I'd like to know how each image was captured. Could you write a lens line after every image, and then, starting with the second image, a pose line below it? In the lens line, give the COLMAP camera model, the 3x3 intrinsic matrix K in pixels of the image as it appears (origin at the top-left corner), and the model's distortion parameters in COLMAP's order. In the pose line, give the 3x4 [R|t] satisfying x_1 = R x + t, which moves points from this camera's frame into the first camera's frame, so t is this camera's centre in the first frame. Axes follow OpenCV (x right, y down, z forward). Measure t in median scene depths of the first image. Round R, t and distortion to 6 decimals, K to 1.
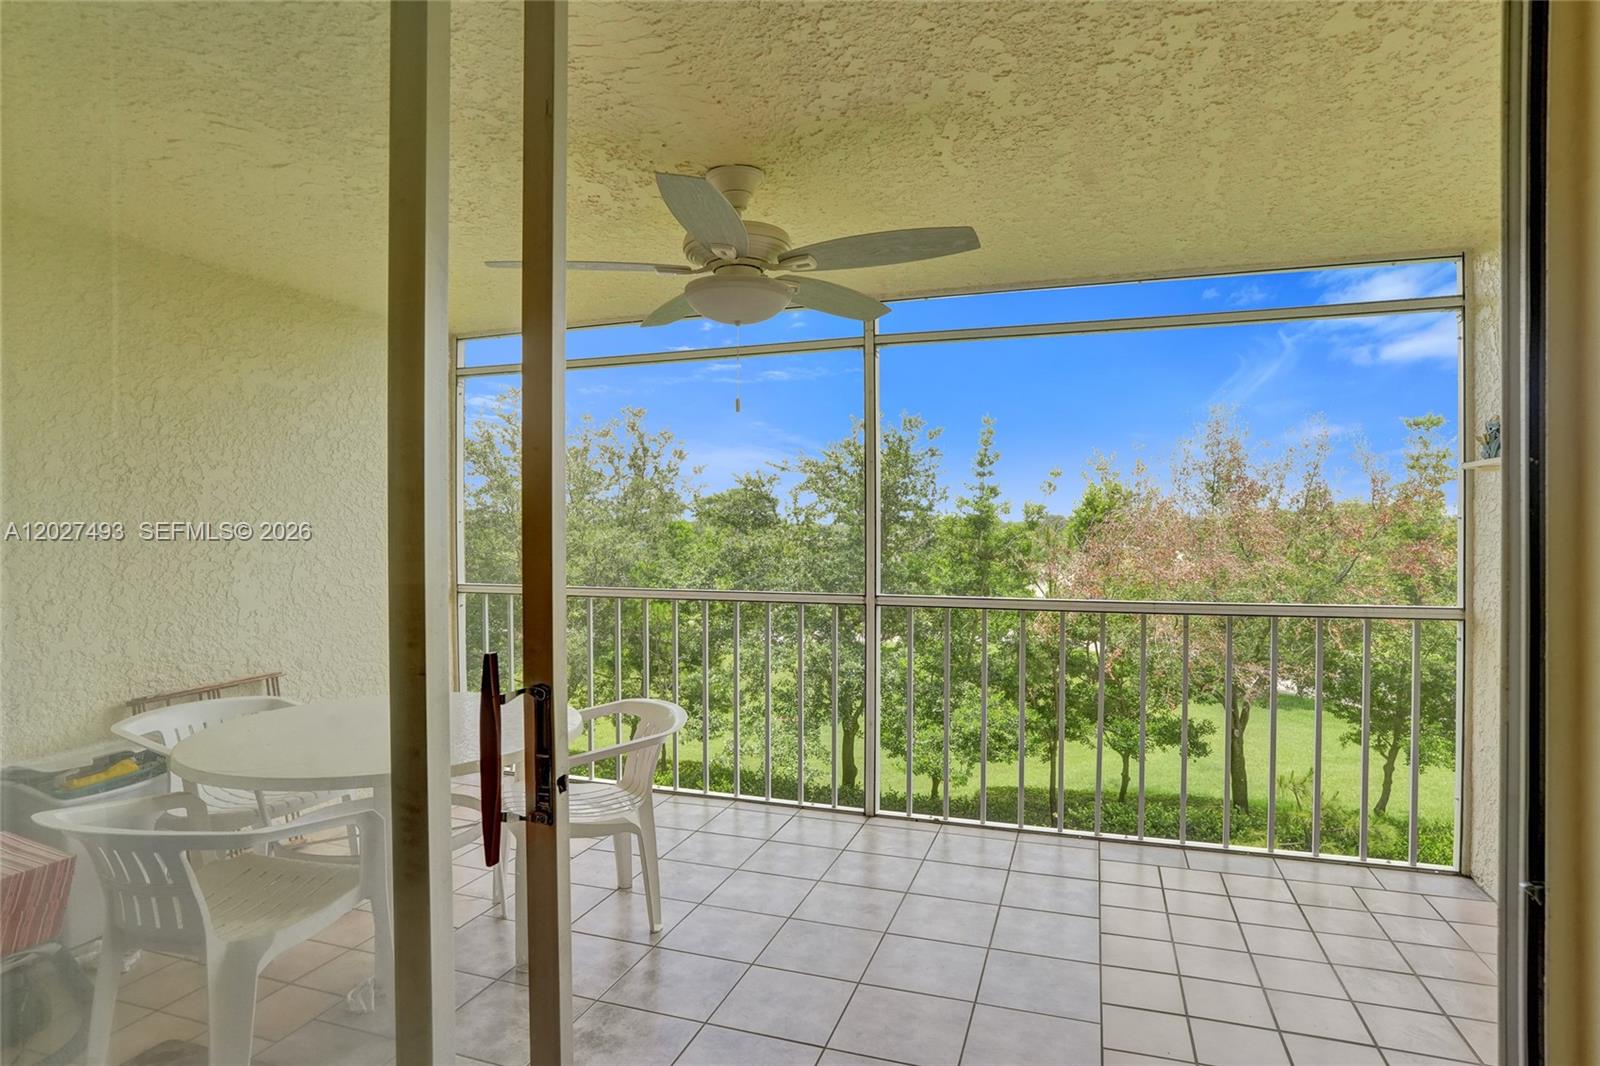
lens RADIAL K [[867.1, 0, 790.0], [0, 867.1, 538.6], [0, 0, 1]] dist [-0.047907, 0.019156]
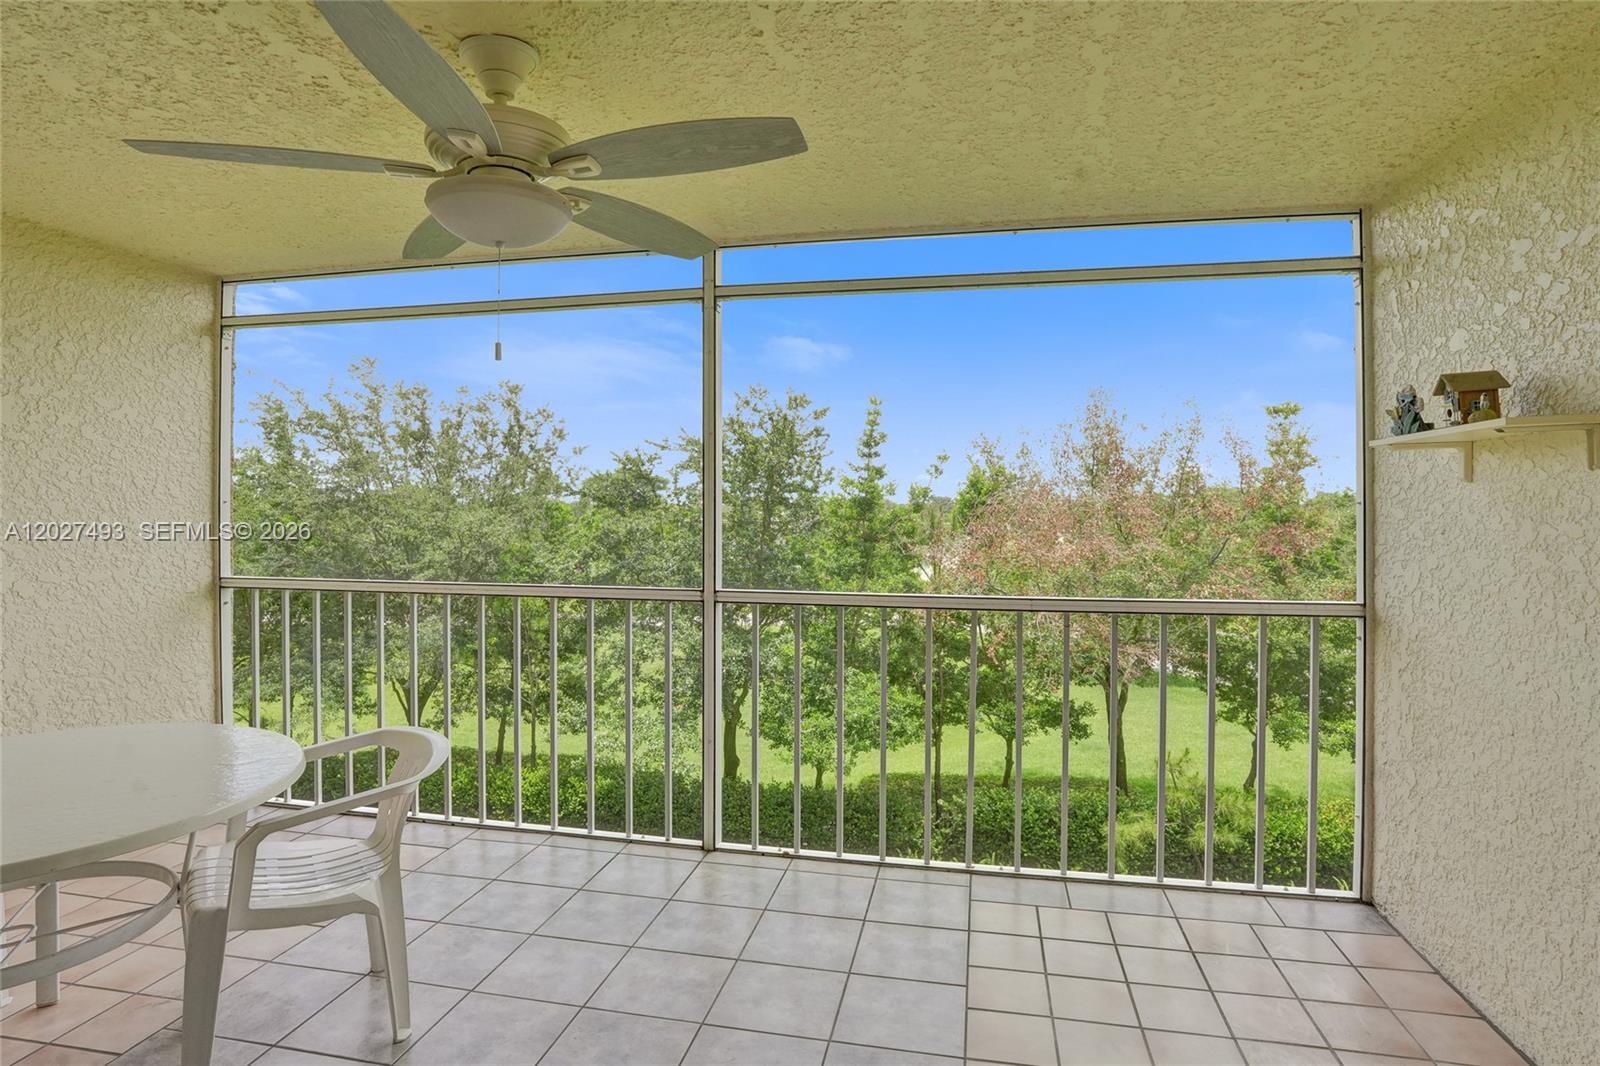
lens RADIAL K [[867.1, 0, 785.9], [0, 867.1, 507.2], [0, 0, 1]] dist [-0.047907, 0.019156]
pose [[0.993150, 0.003863, 0.116782, 0.069468], [-0.002209, 0.999895, -0.014296, -0.004830], [-0.116825, 0.013940, 0.993055, 0.148828]]
